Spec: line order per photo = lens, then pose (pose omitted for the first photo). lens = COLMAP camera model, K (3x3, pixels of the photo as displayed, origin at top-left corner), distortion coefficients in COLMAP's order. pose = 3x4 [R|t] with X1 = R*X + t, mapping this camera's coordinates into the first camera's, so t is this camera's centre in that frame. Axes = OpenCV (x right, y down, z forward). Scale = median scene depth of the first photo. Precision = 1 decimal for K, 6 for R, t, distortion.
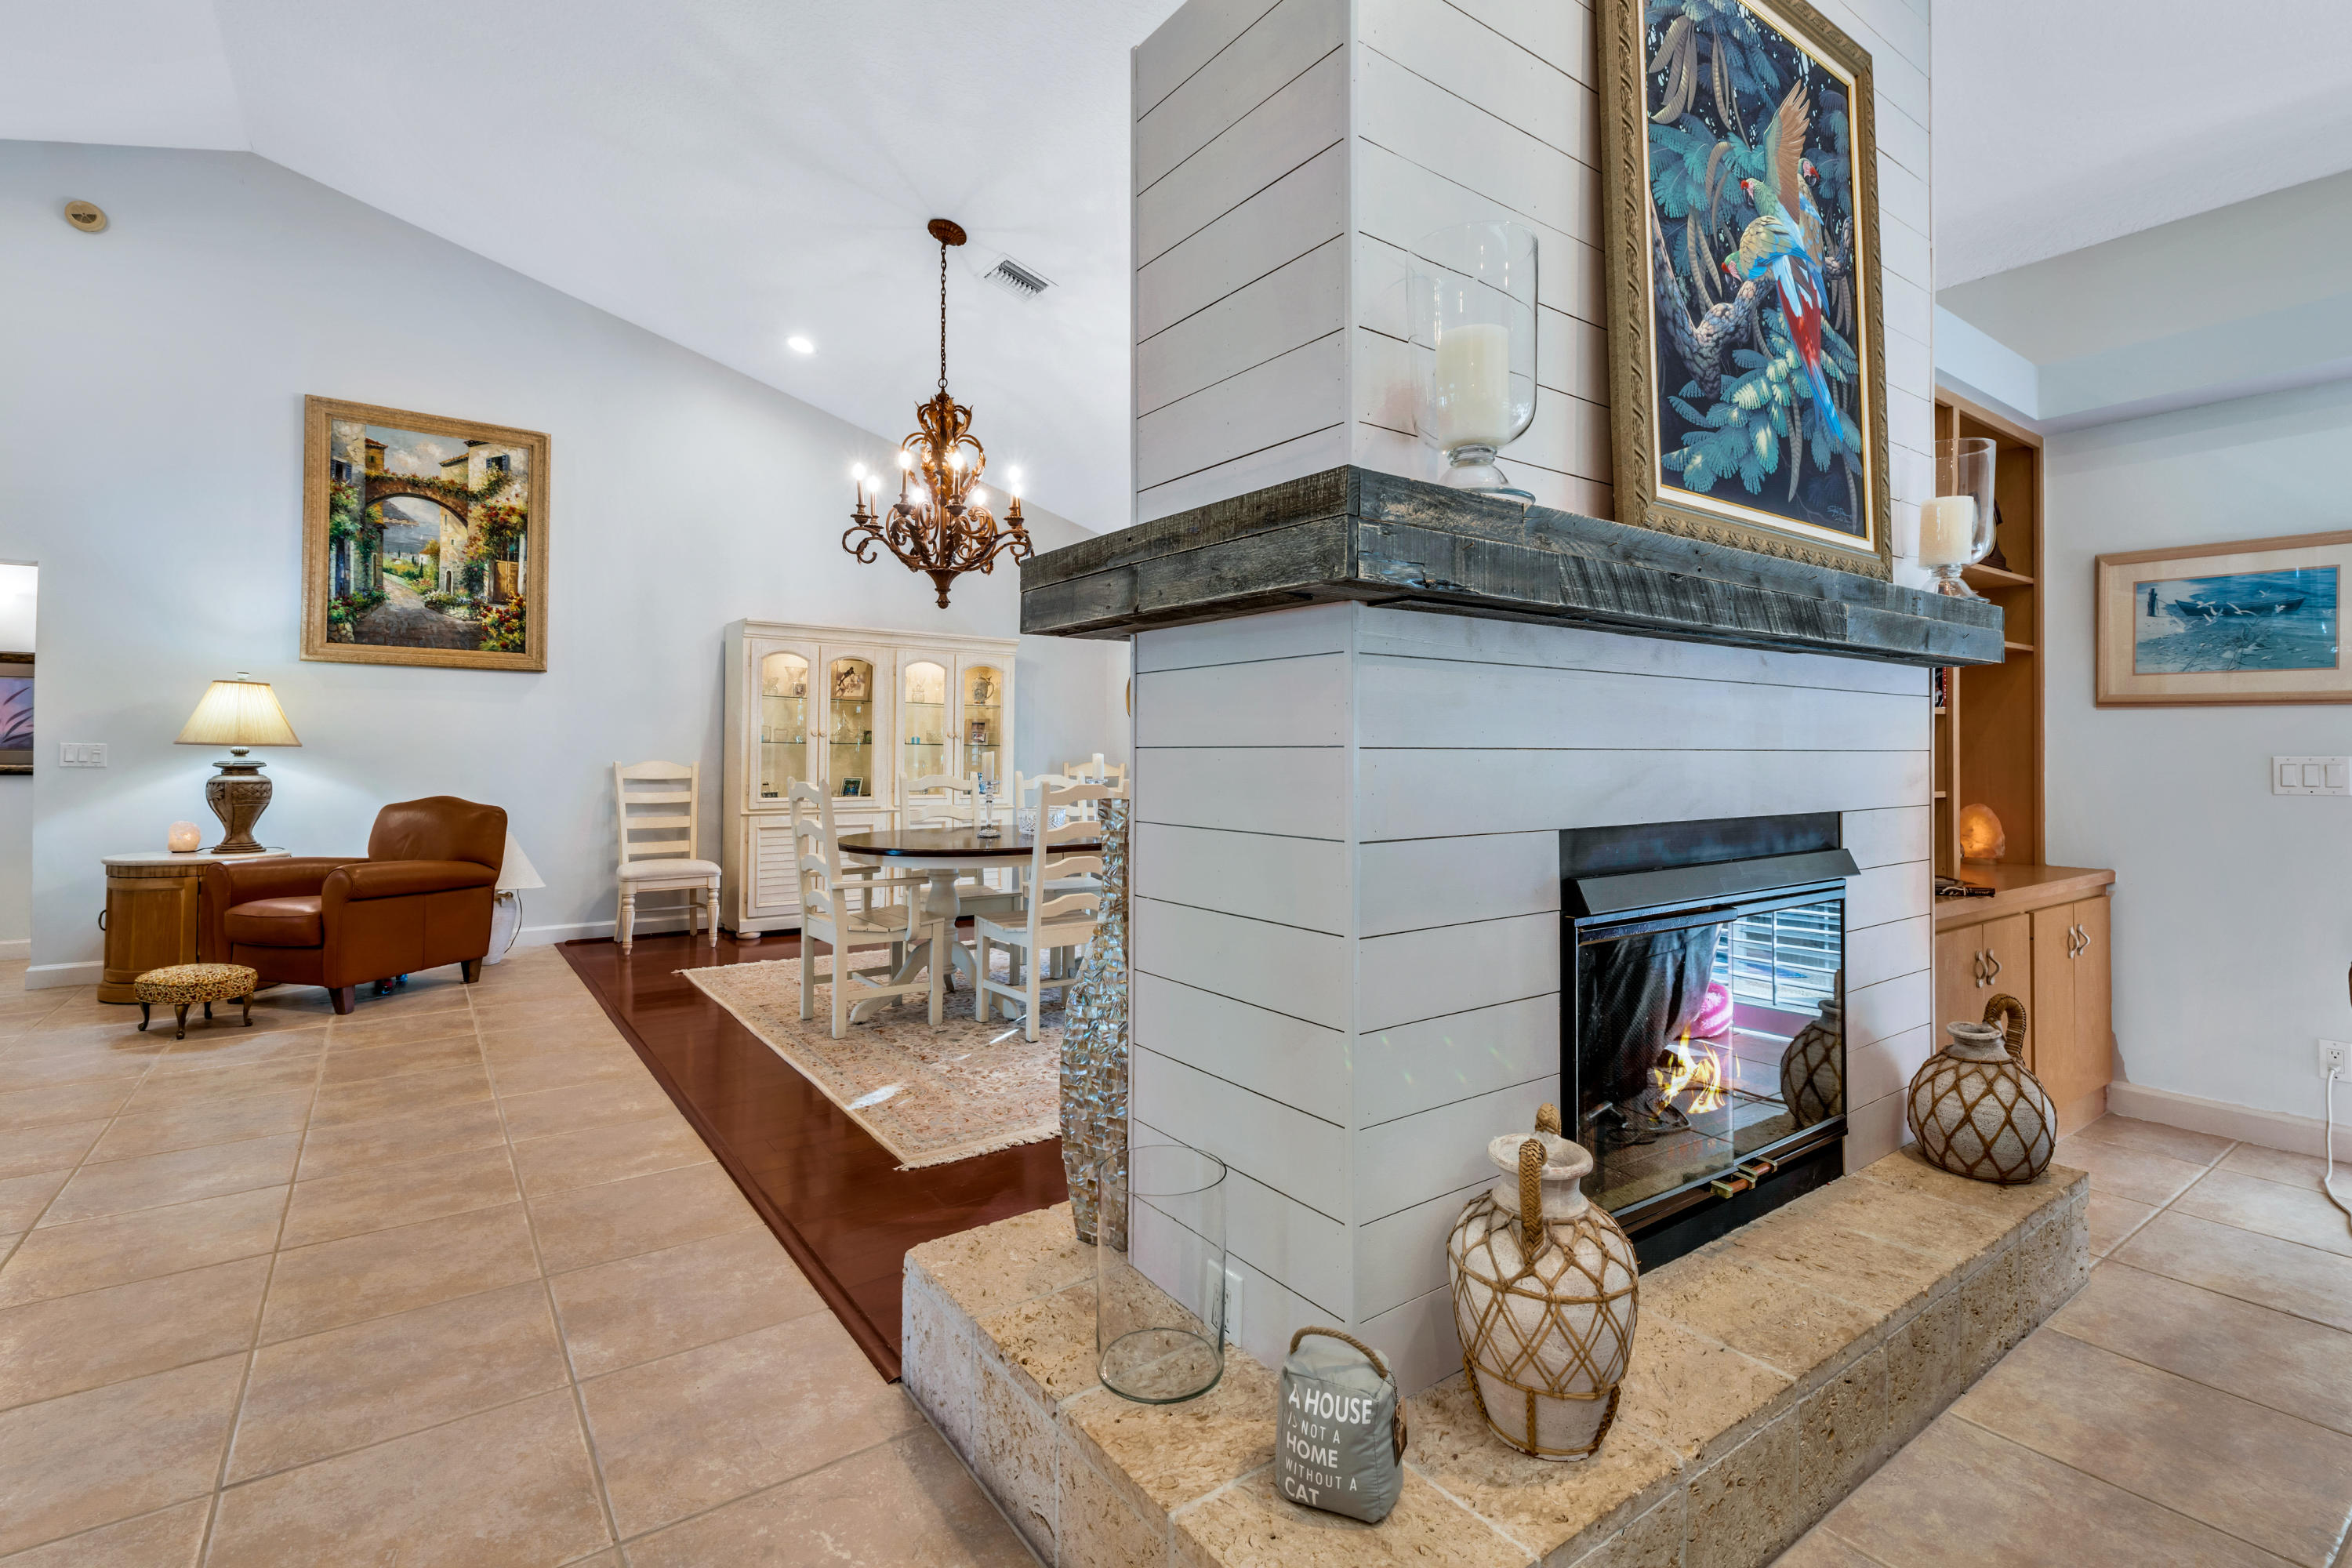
lens RADIAL K [[1081.6, 0, 1183.4], [0, 1081.6, 742.2], [0, 0, 1]] dist [0.014217, -0.000307]
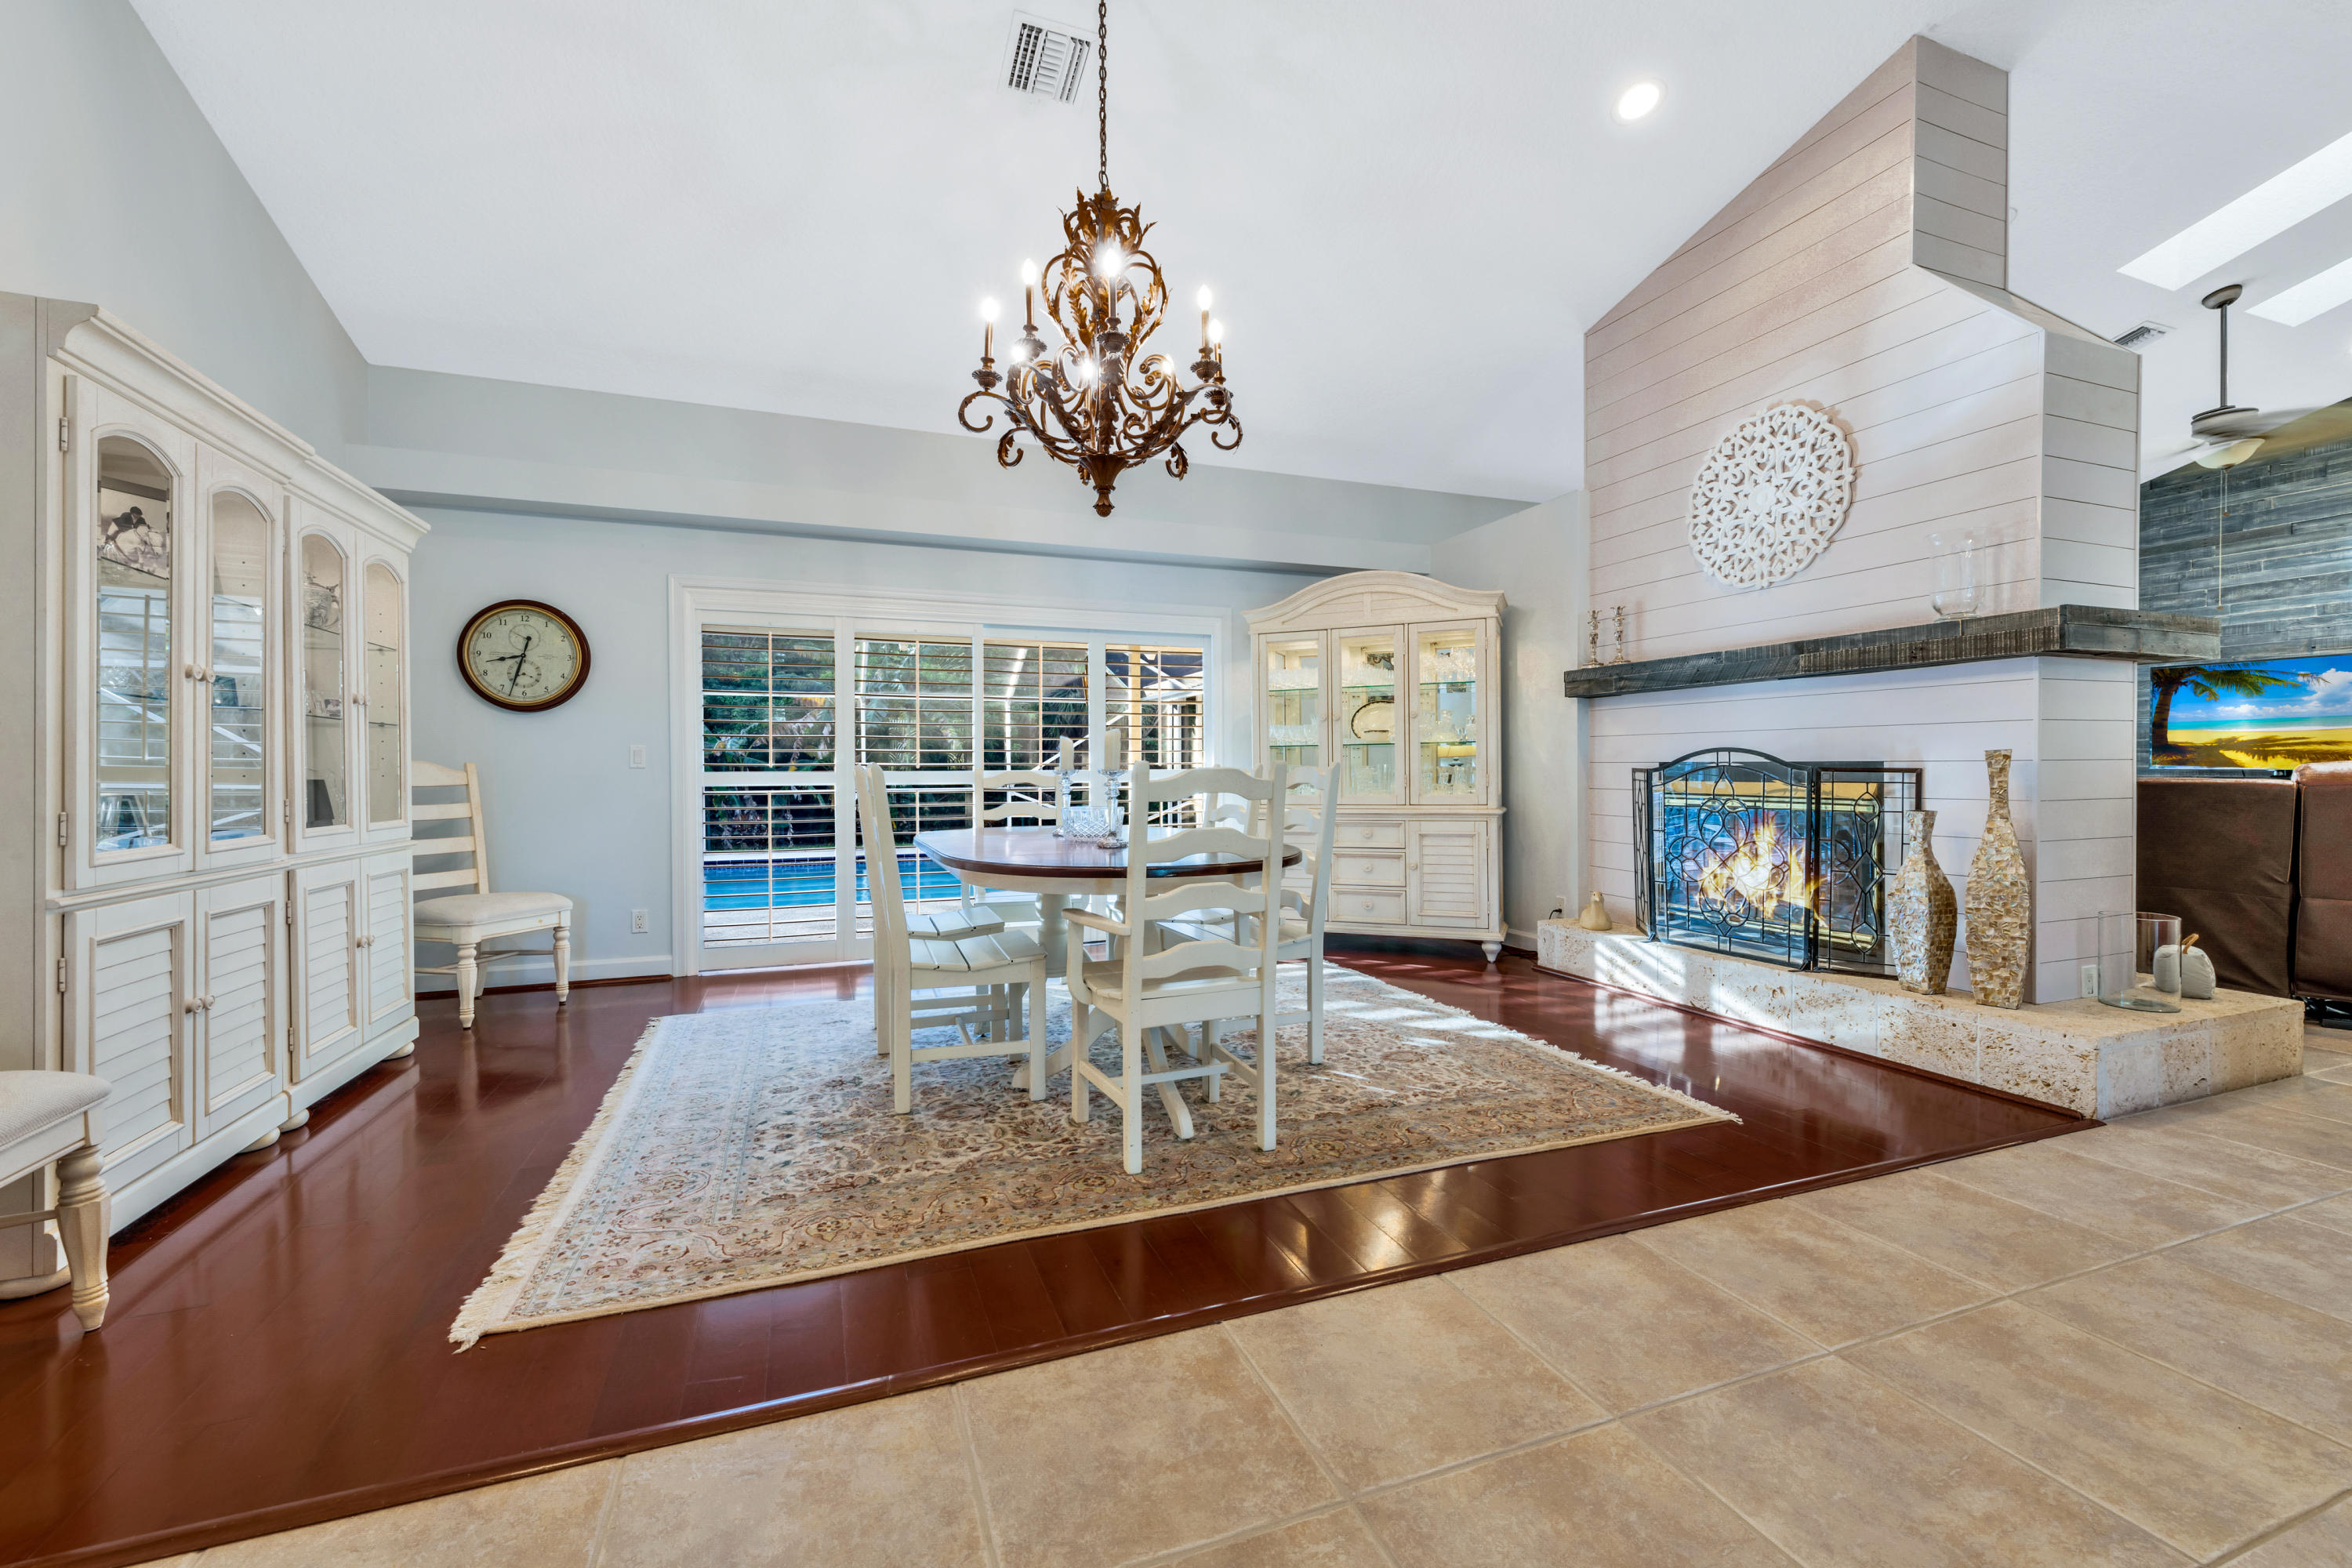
lens RADIAL K [[964.4, 0, 1198.1], [0, 964.4, 752.4], [0, 0, 1]] dist [0.001969, 0.000162]
pose [[0.248979, 0.005454, 0.968494, -0.668869], [-0.004334, 0.999980, -0.004517, 0.024053], [-0.968499, -0.003073, 0.248998, 0.661100]]
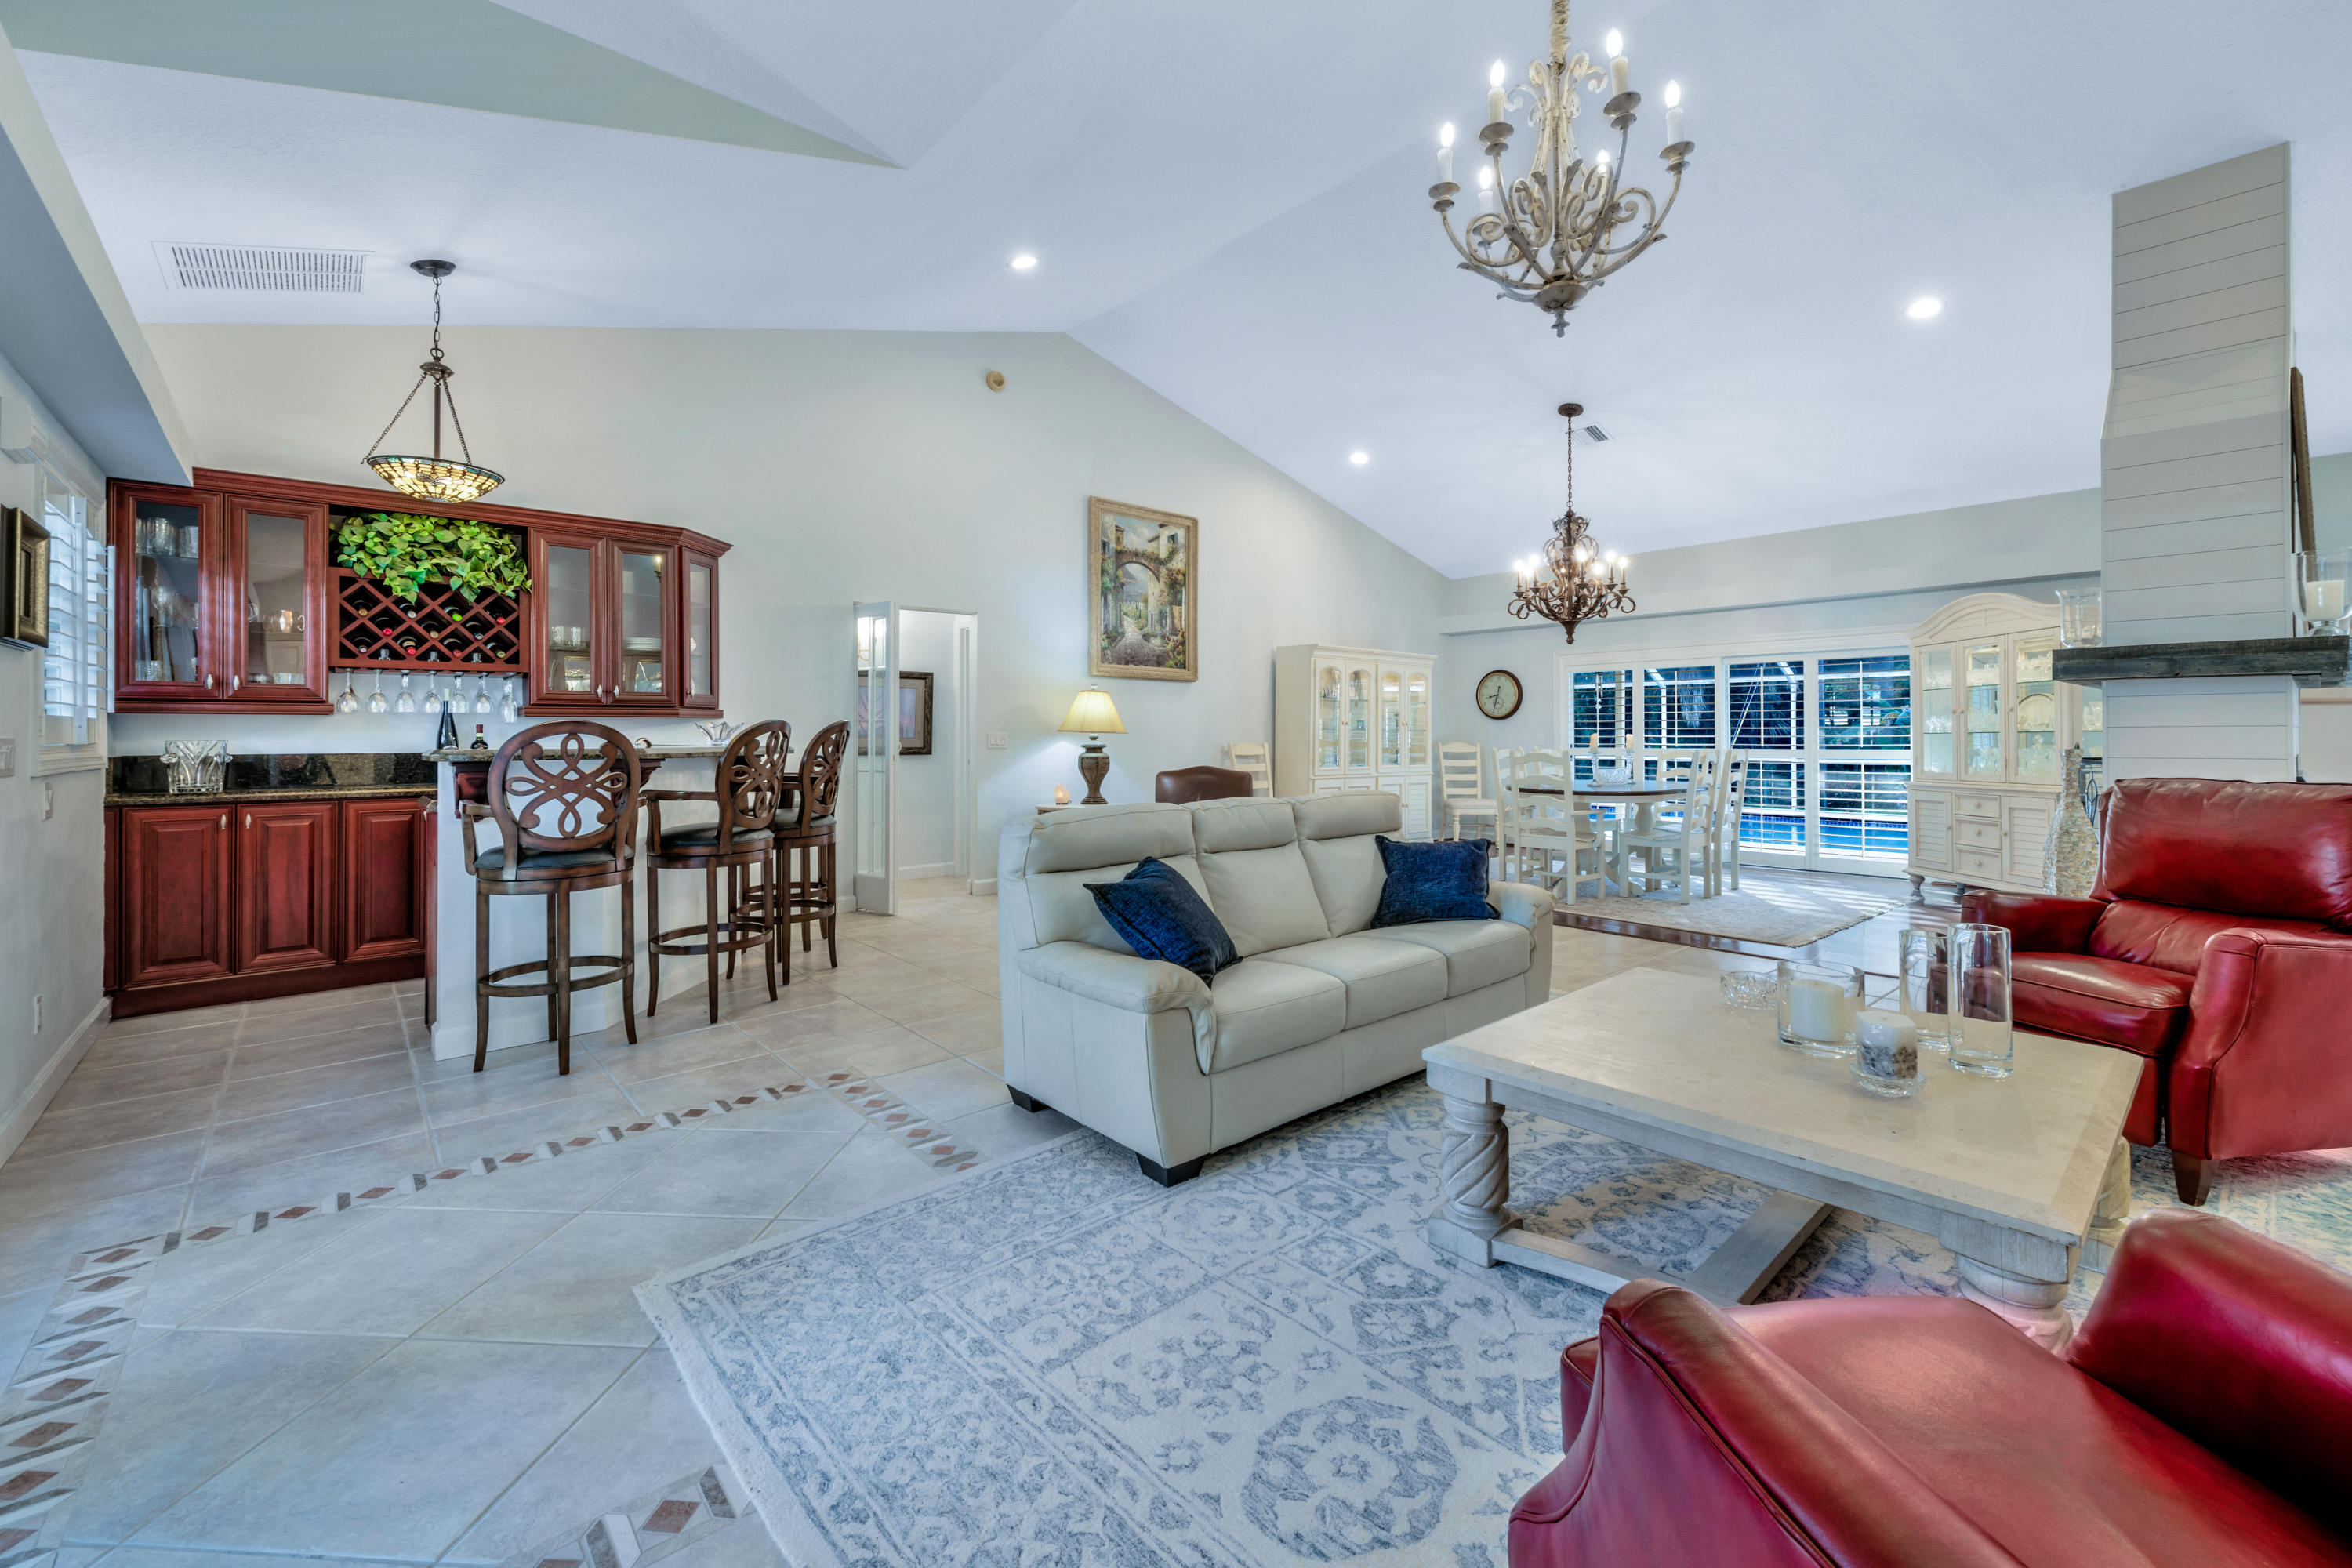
lens RADIAL K [[964.4, 0, 1198.1], [0, 964.4, 752.4], [0, 0, 1]] dist [0.001969, 0.000162]
pose [[0.993868, -0.011499, 0.109977, -0.783772], [0.008340, 0.999541, 0.029141, -0.007541], [-0.110261, -0.028045, 0.993507, -0.315461]]
